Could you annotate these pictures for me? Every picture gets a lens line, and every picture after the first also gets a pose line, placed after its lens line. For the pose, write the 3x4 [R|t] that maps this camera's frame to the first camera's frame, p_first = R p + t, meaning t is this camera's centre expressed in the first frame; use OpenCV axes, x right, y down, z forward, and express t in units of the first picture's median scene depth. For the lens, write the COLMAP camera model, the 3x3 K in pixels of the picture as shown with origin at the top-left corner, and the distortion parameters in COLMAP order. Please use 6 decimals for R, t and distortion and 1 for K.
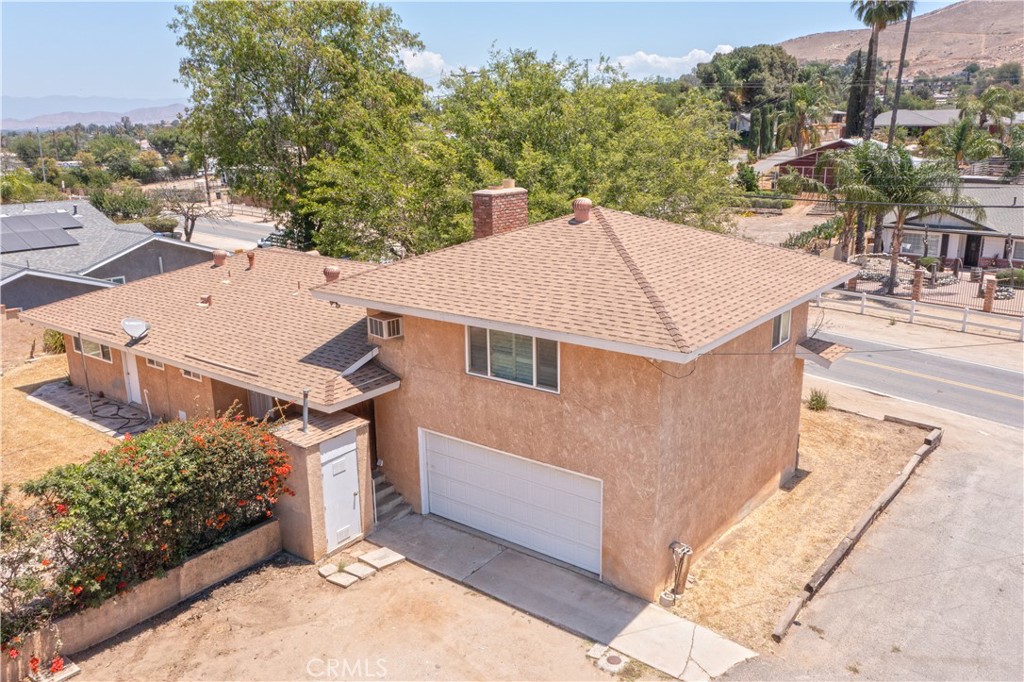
lens RADIAL K [[813.6, 0, 512.0], [0, 813.6, 341.0], [0, 0, 1]] dist [0.004190, 0.002452]
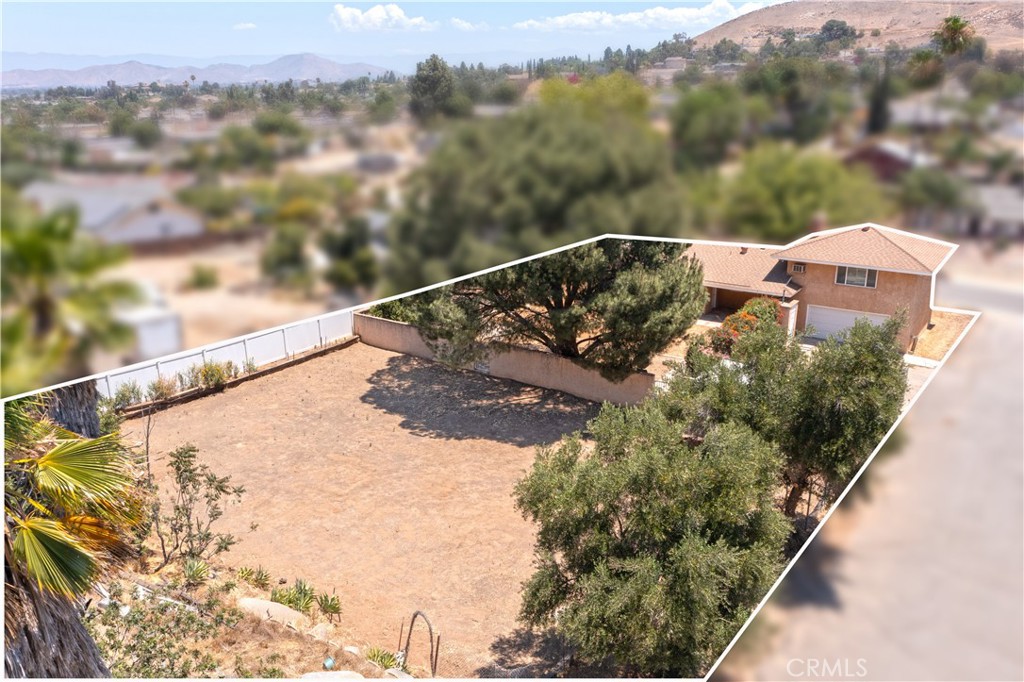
lens RADIAL K [[813.6, 0, 512.0], [0, 813.6, 341.0], [0, 0, 1]] dist [0.004190, 0.002452]
pose [[0.999087, -0.012650, 0.040799, -1.273787], [0.010681, 0.998784, 0.048130, 0.088000], [-0.041359, -0.047651, 0.998007, -1.793066]]
